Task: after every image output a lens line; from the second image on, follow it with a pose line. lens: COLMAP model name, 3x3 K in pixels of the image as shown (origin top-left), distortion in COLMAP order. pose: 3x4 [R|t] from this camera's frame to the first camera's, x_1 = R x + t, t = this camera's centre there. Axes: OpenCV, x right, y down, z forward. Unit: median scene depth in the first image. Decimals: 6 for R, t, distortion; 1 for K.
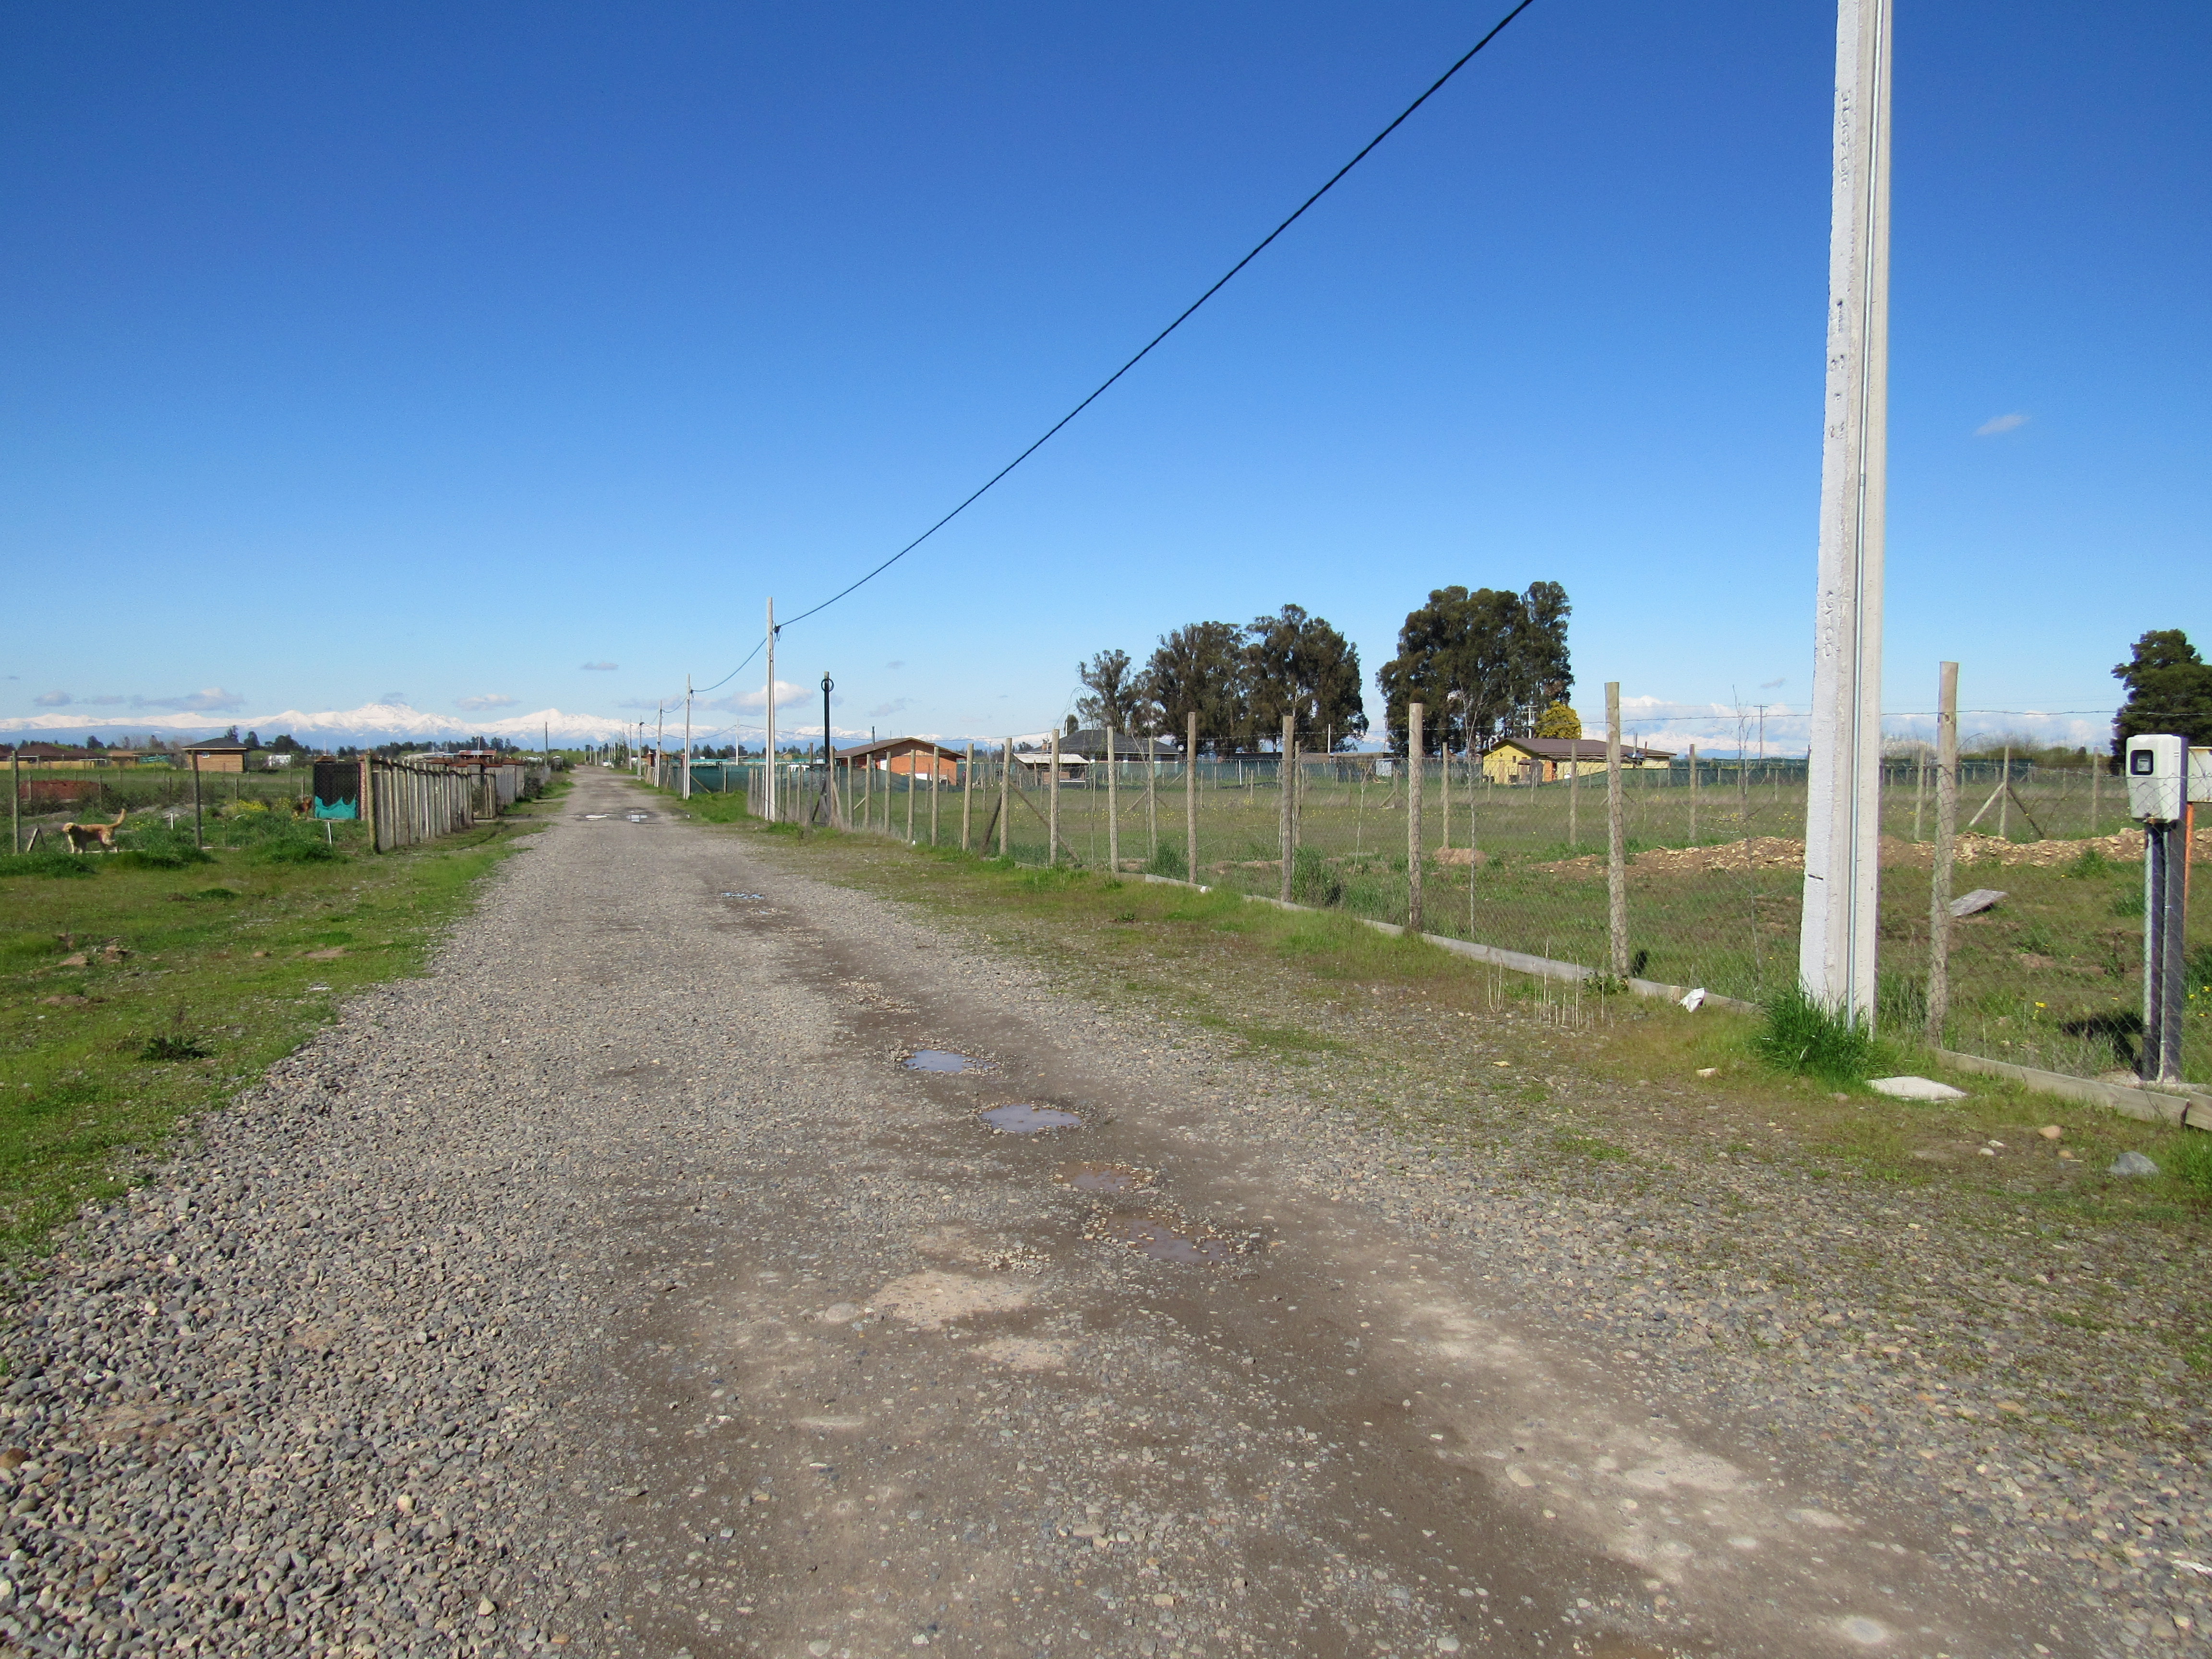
lens RADIAL K [[1532.3, 0, 1106.0], [0, 1532.3, 829.5], [0, 0, 1]] dist [-0.018345, -0.001916]
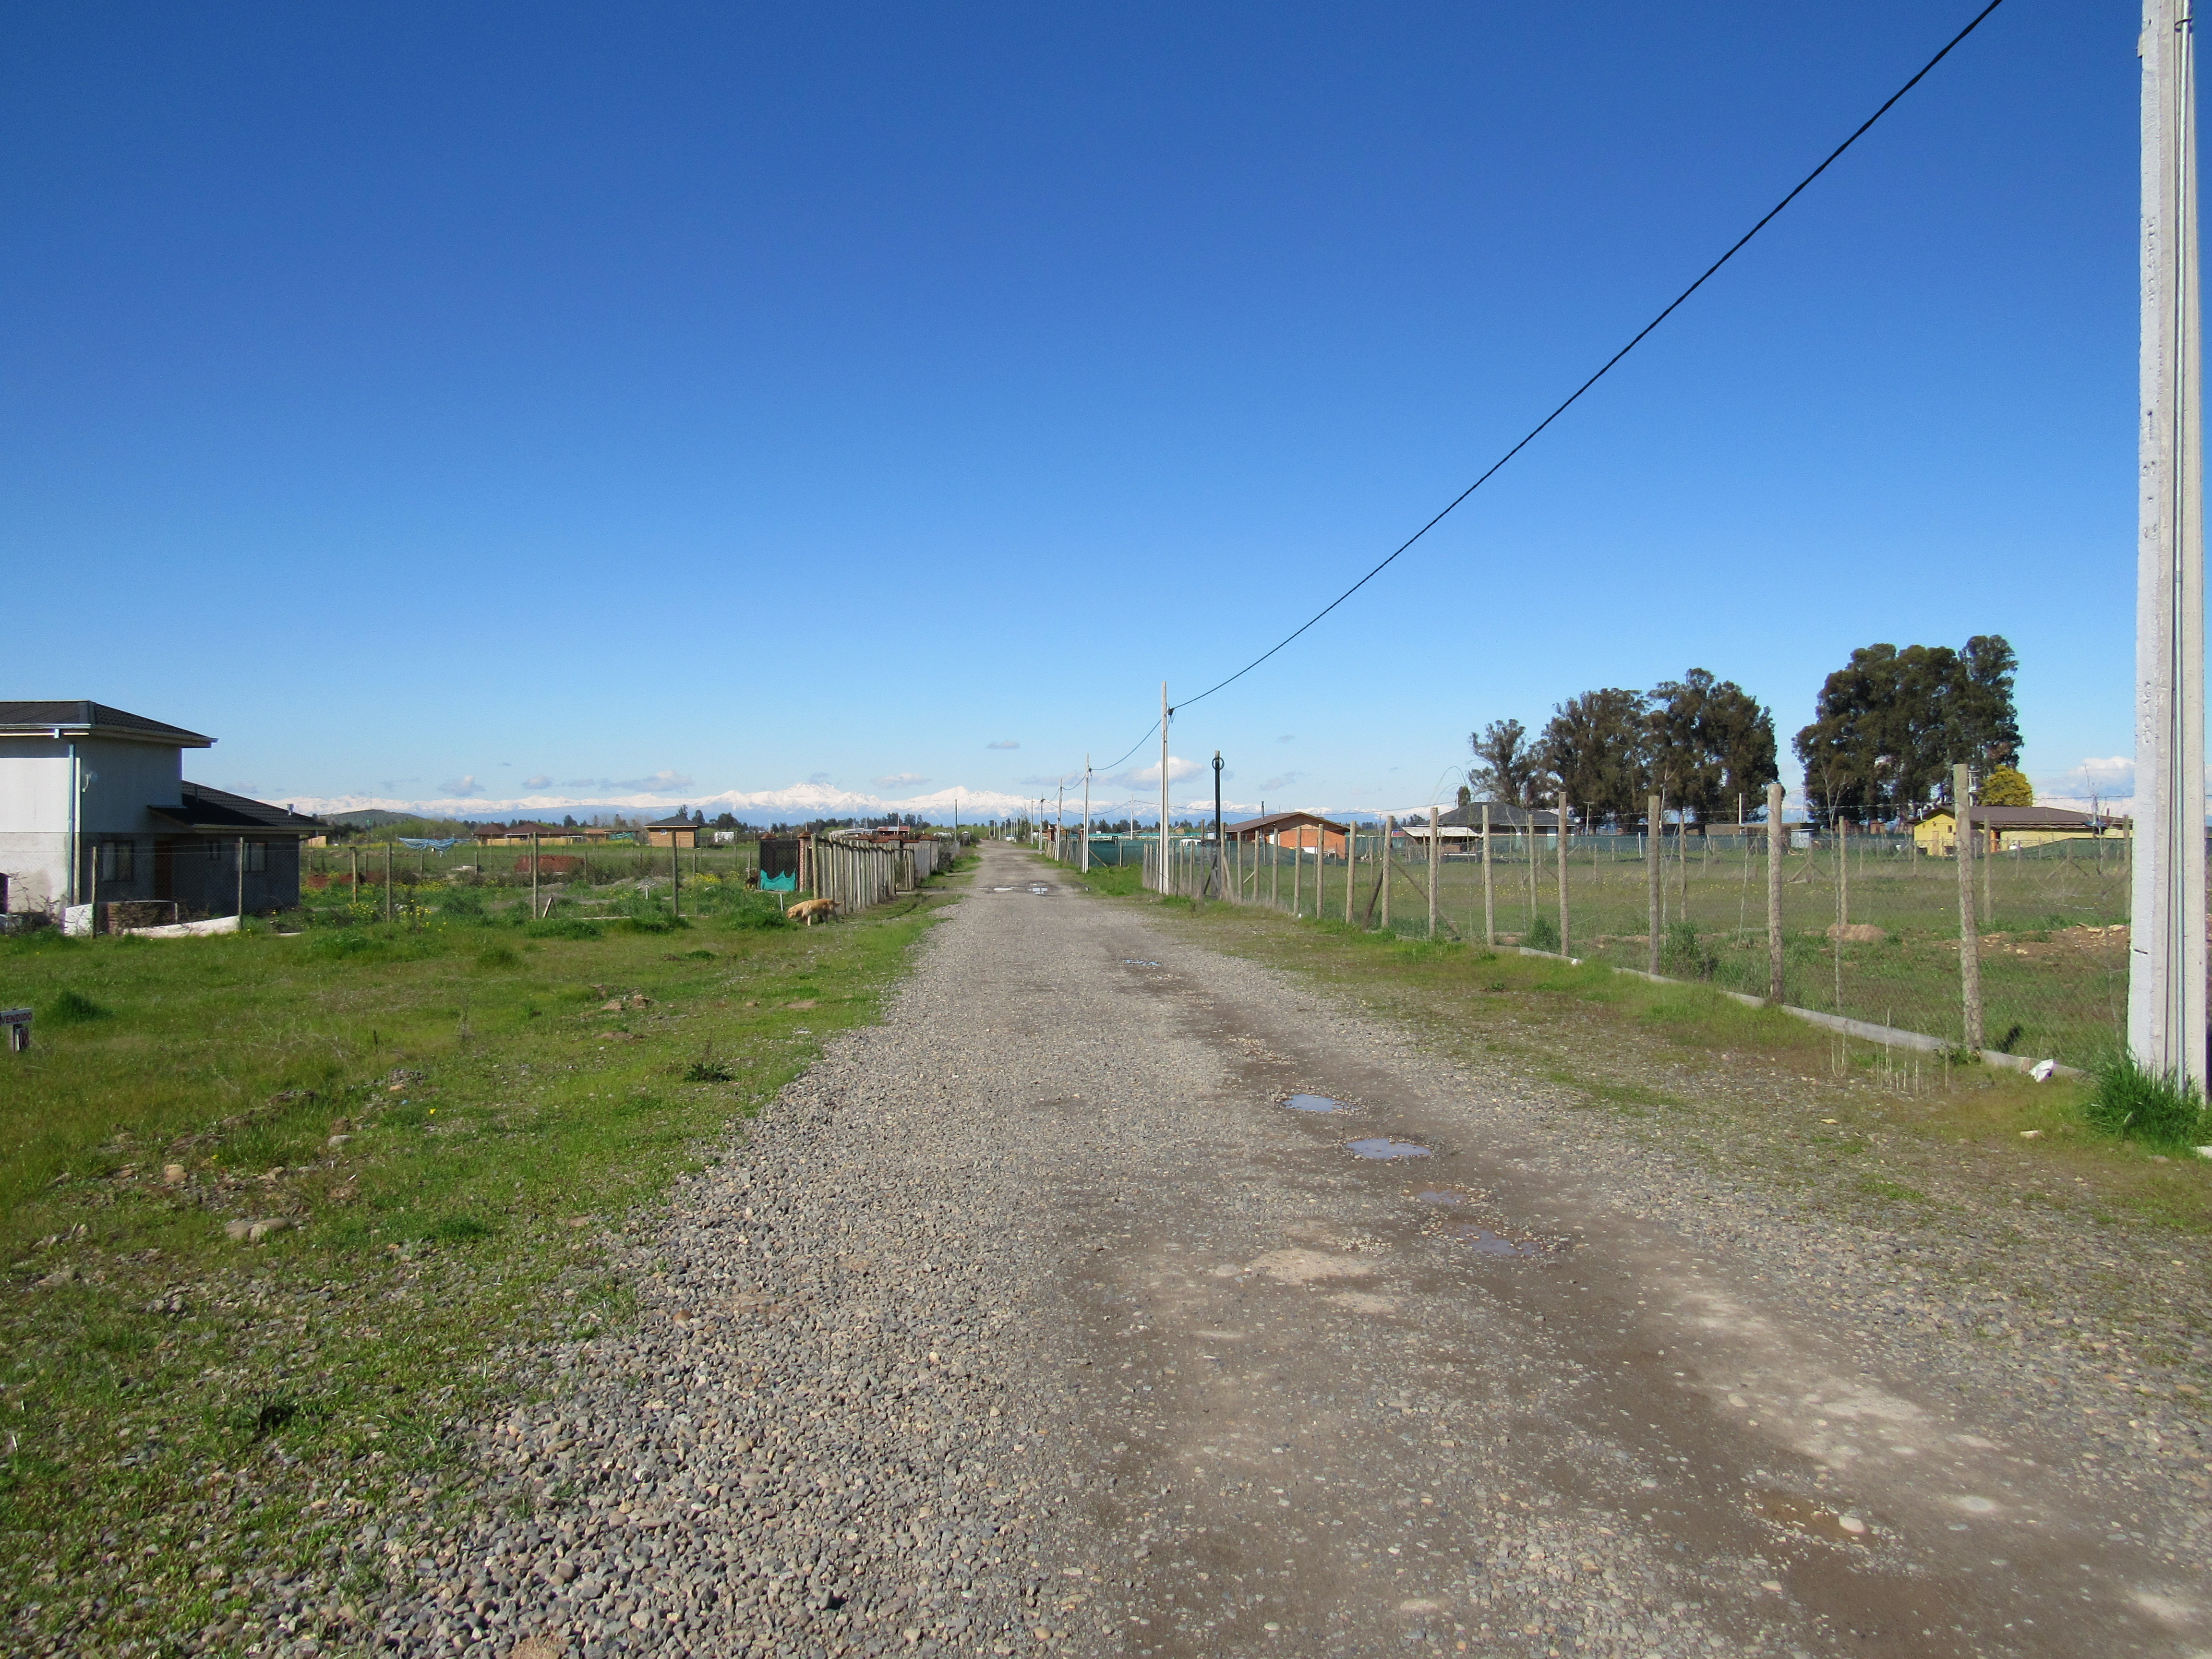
lens RADIAL K [[1532.3, 0, 1106.0], [0, 1532.3, 829.5], [0, 0, 1]] dist [-0.018345, -0.001916]
pose [[0.968162, -0.007333, -0.250215, 0.038114], [-0.004605, 0.998880, -0.047092, -0.000438], [0.250280, 0.046745, 0.967044, -0.208025]]
